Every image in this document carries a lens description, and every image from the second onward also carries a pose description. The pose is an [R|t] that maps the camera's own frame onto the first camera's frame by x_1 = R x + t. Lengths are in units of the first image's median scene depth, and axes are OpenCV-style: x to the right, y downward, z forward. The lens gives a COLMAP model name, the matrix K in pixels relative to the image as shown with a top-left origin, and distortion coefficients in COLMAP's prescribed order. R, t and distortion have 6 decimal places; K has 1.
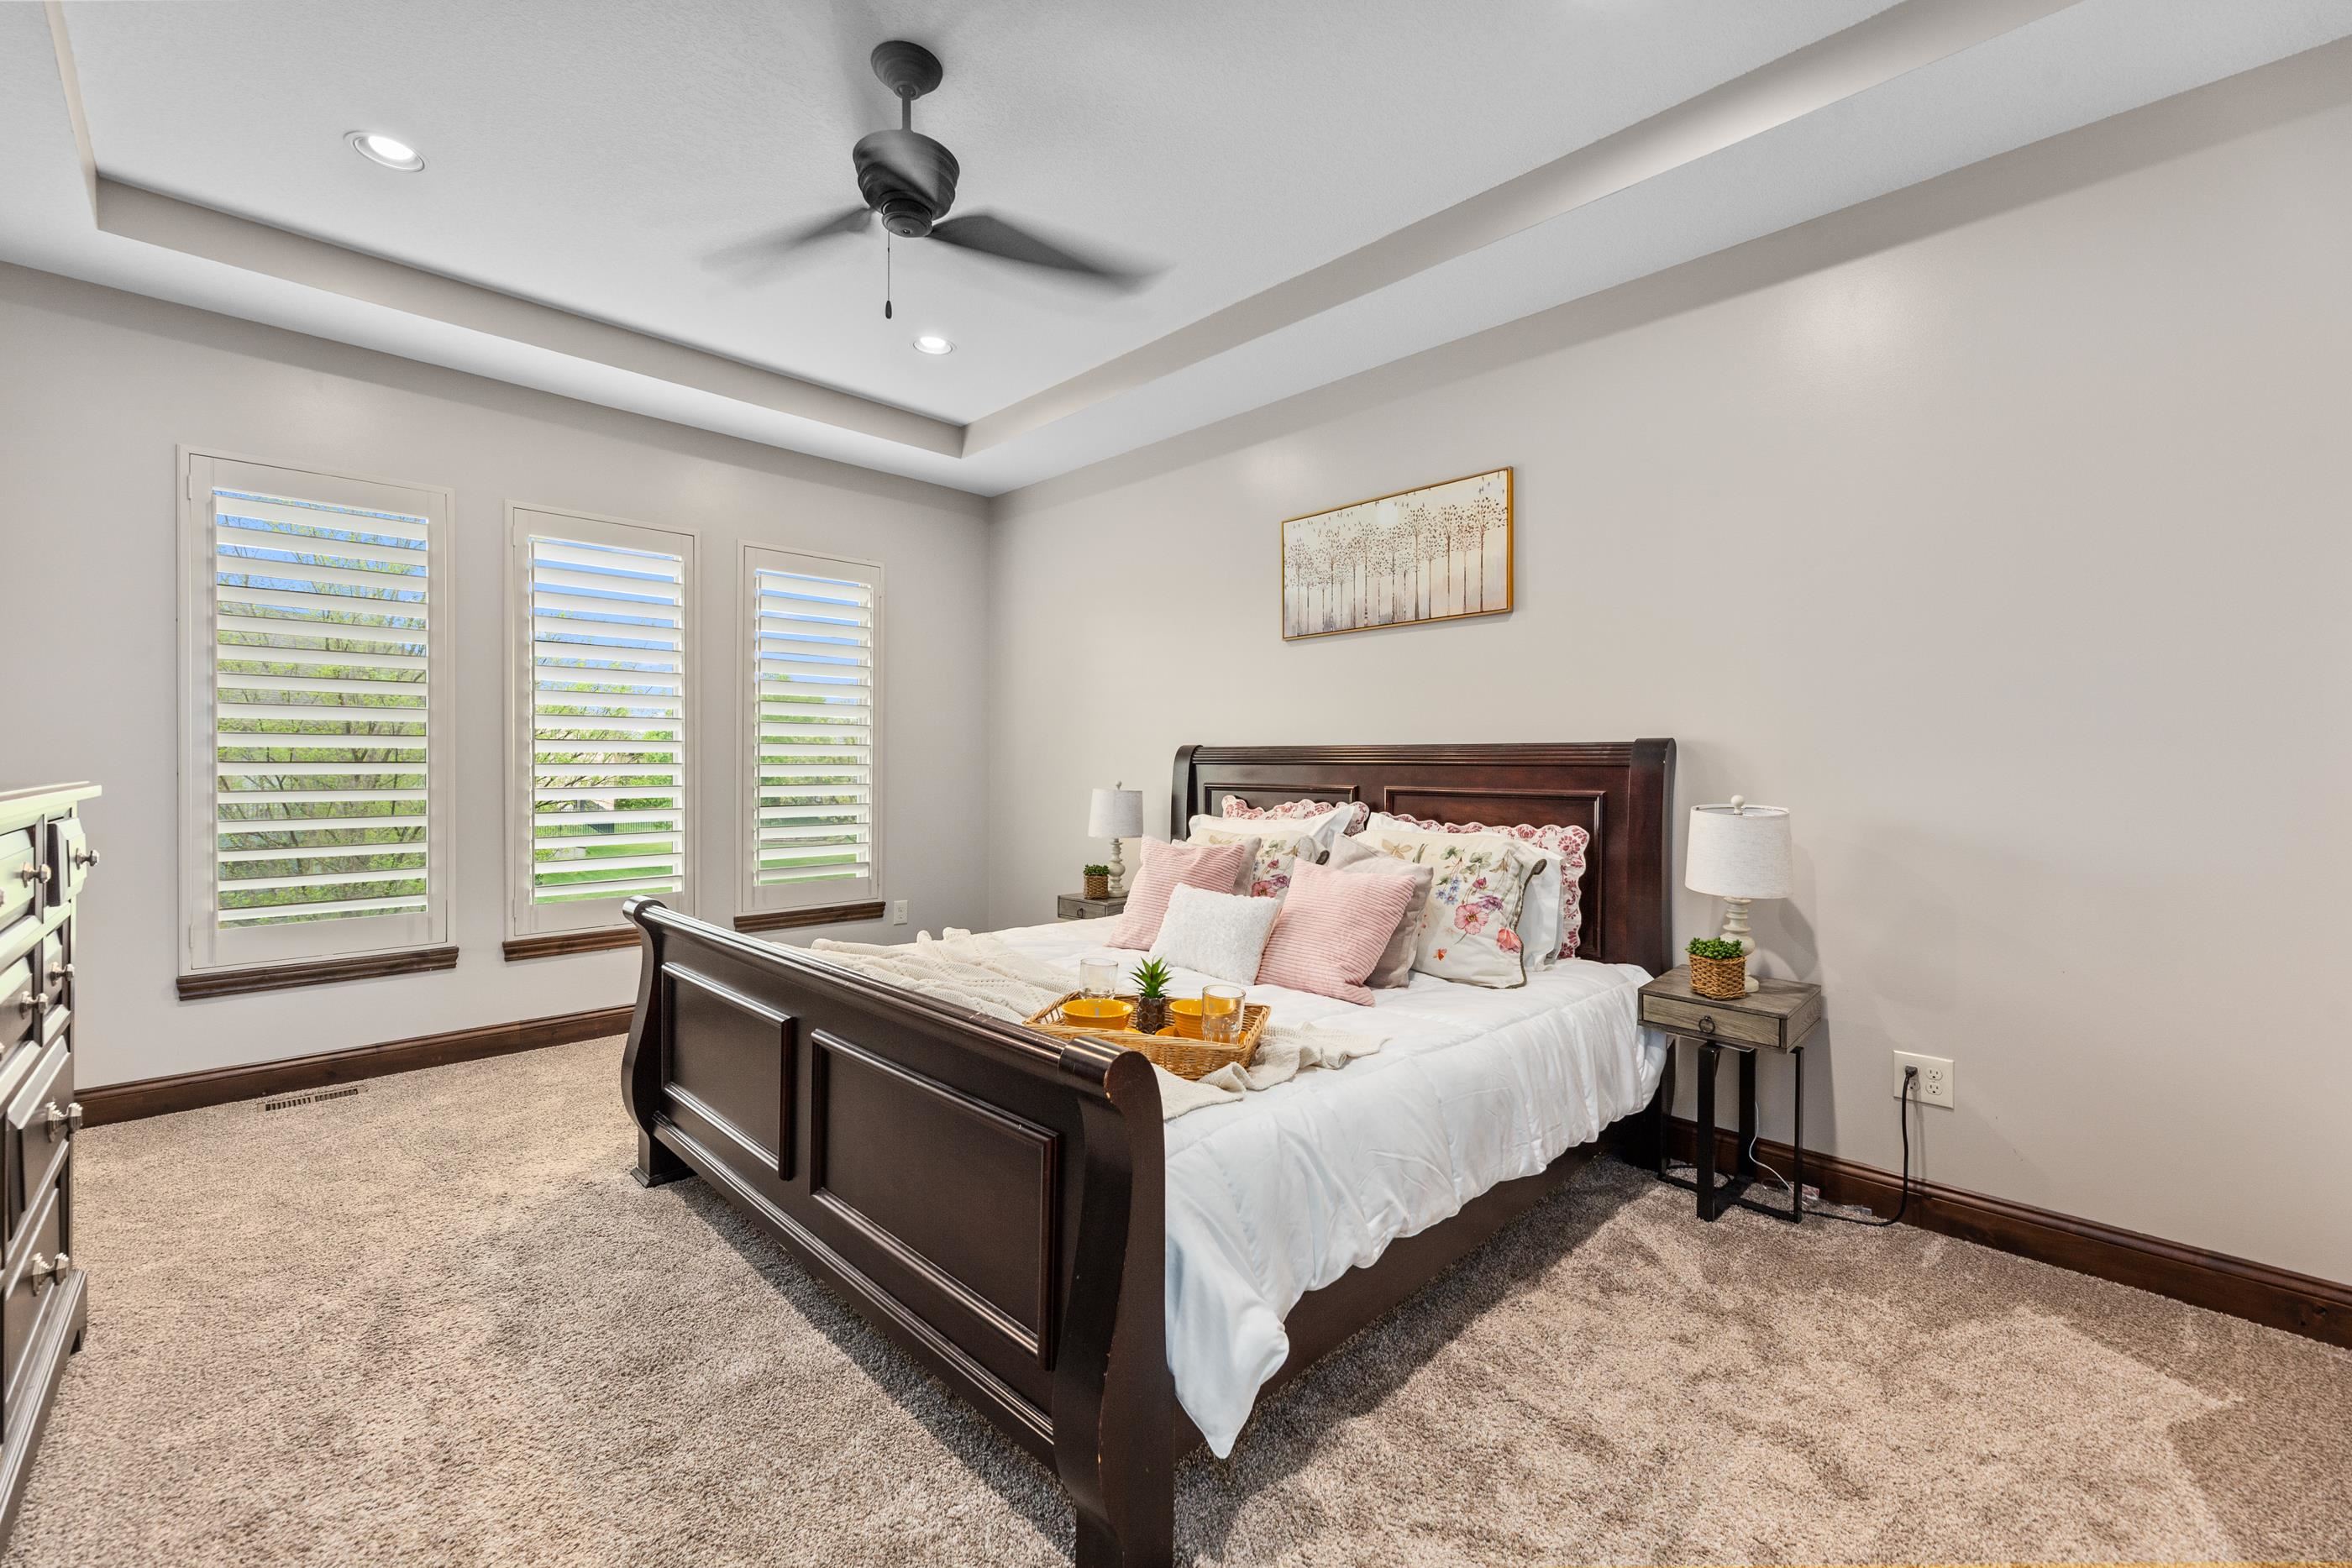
lens RADIAL K [[960.2, 0, 1163.8], [0, 960.2, 771.8], [0, 0, 1]] dist [-0.000231, 0.000077]
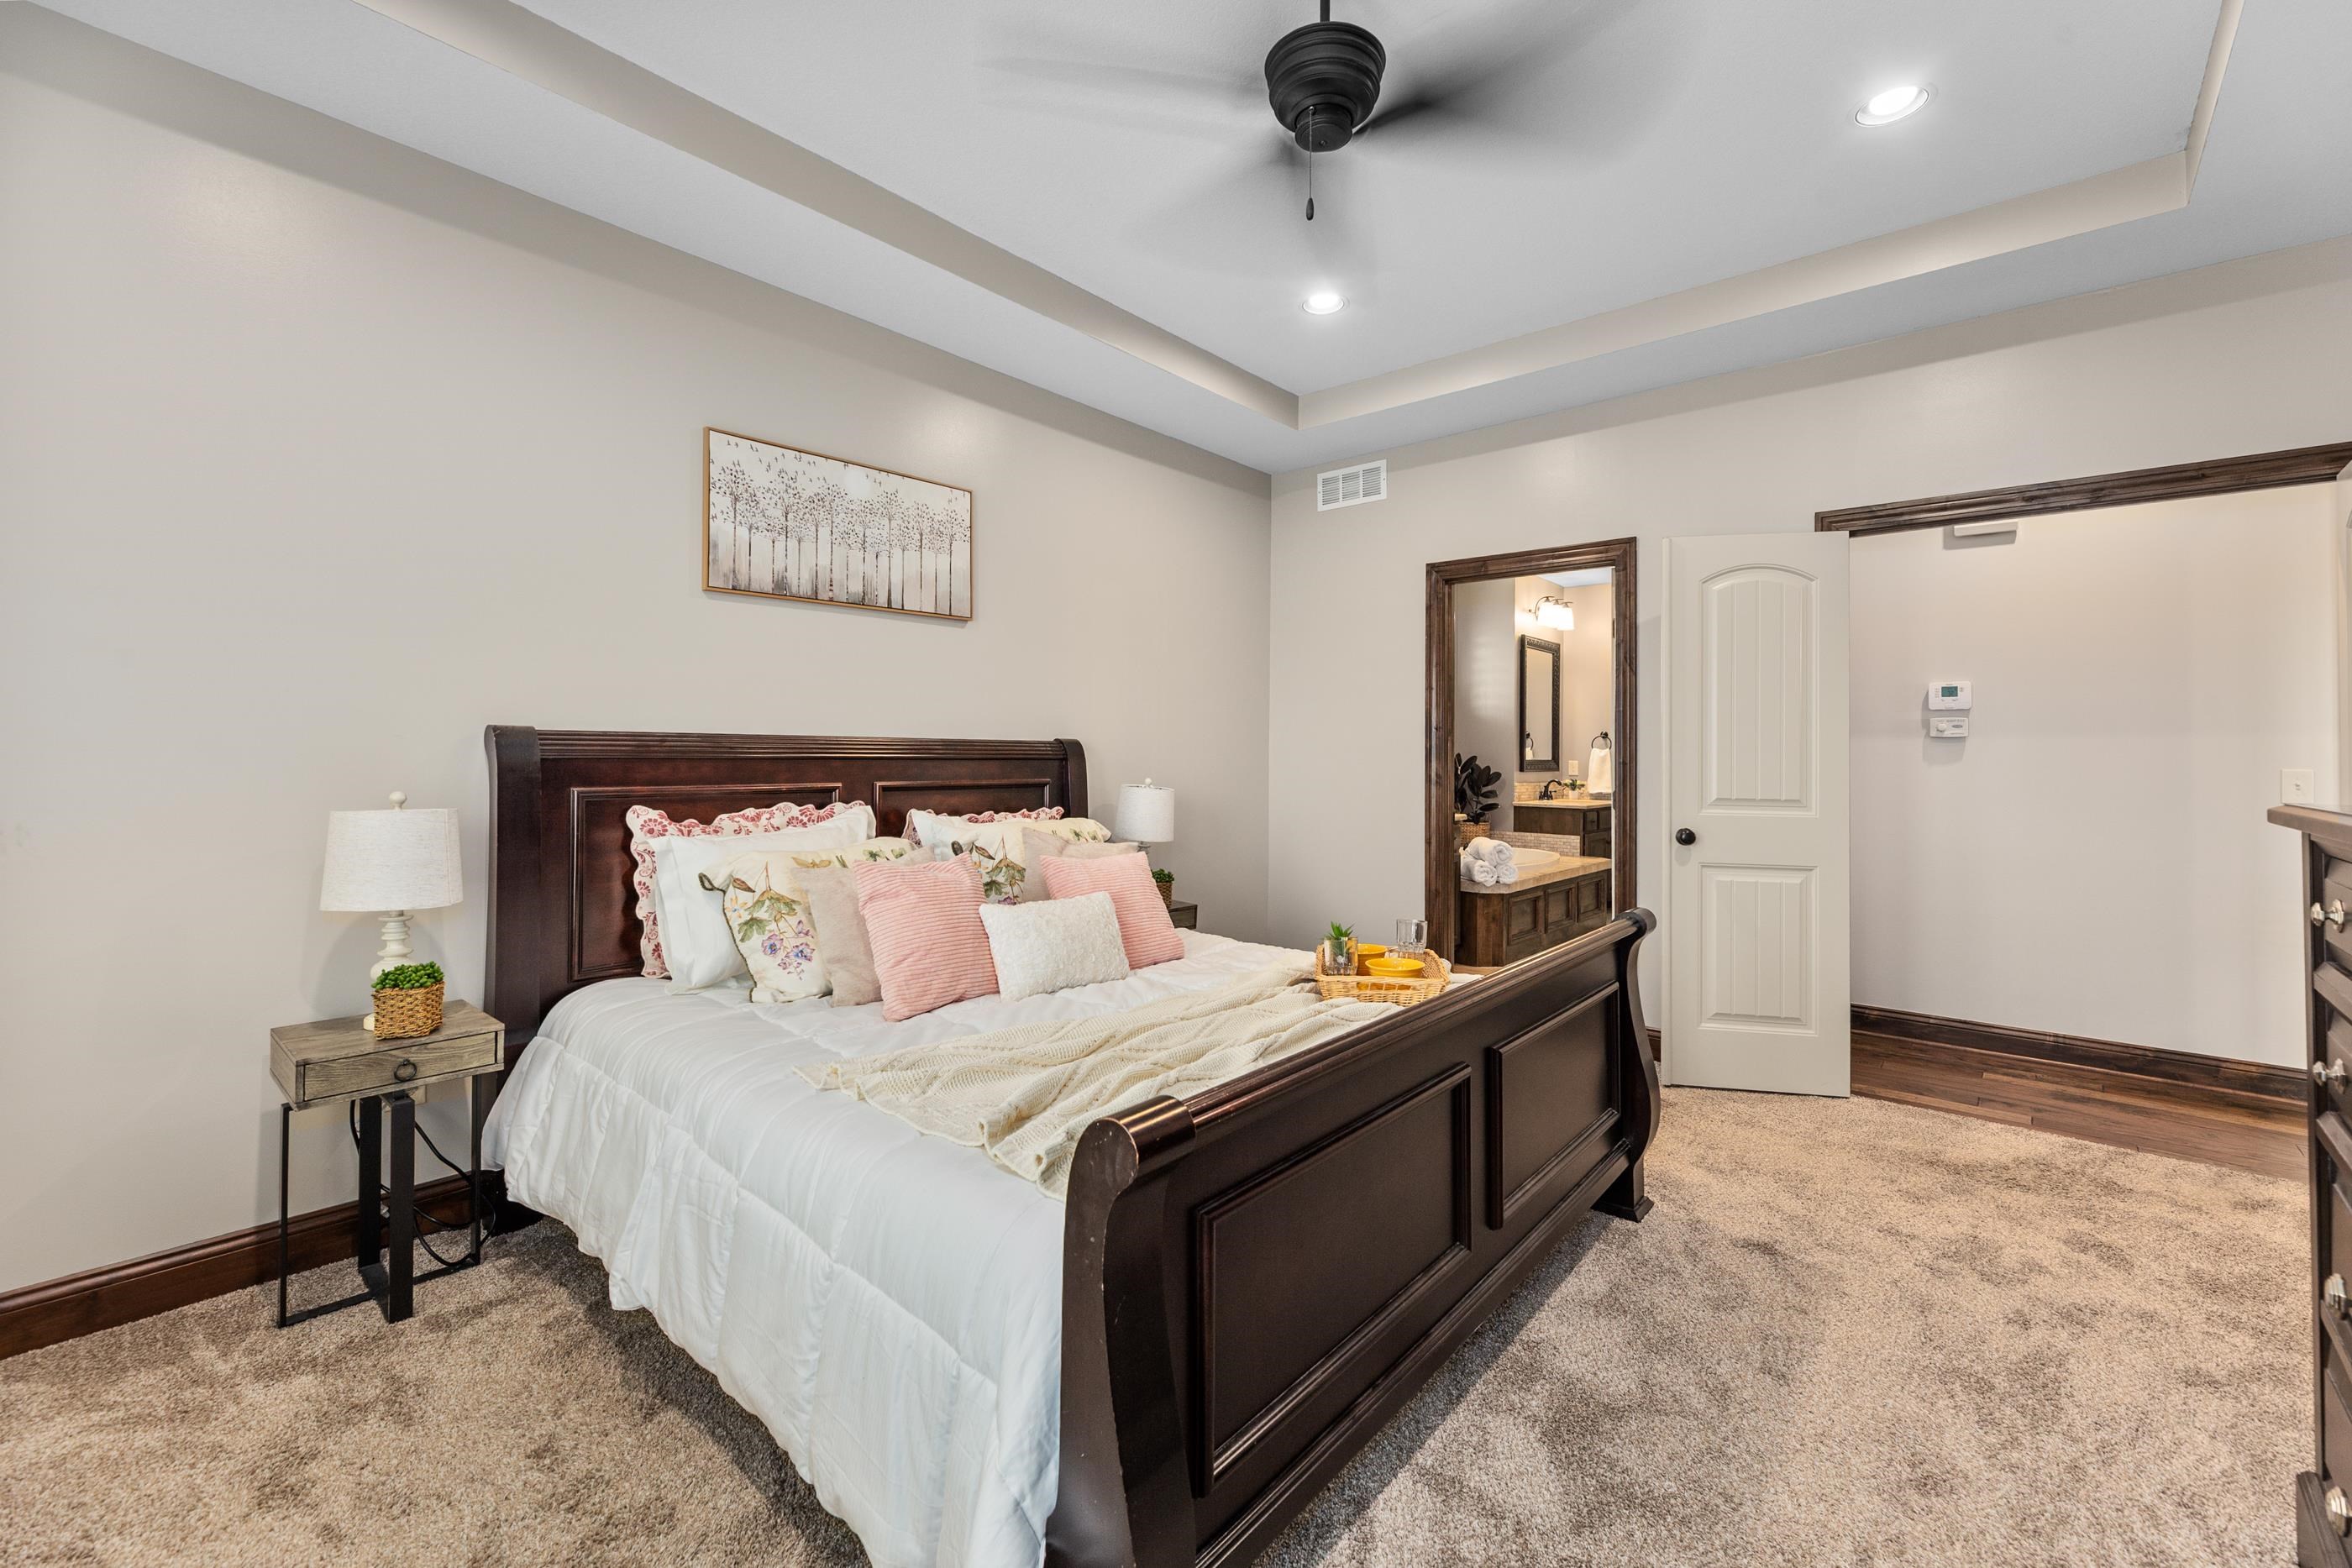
lens RADIAL K [[983.9, 0, 1182.8], [0, 983.9, 743.4], [0, 0, 1]] dist [-0.001236, -0.000037]
pose [[-0.086191, 0.011308, 0.996214, -0.725938], [0.005509, 0.999926, -0.010874, -0.009938], [-0.996263, 0.004551, -0.086247, 0.781232]]
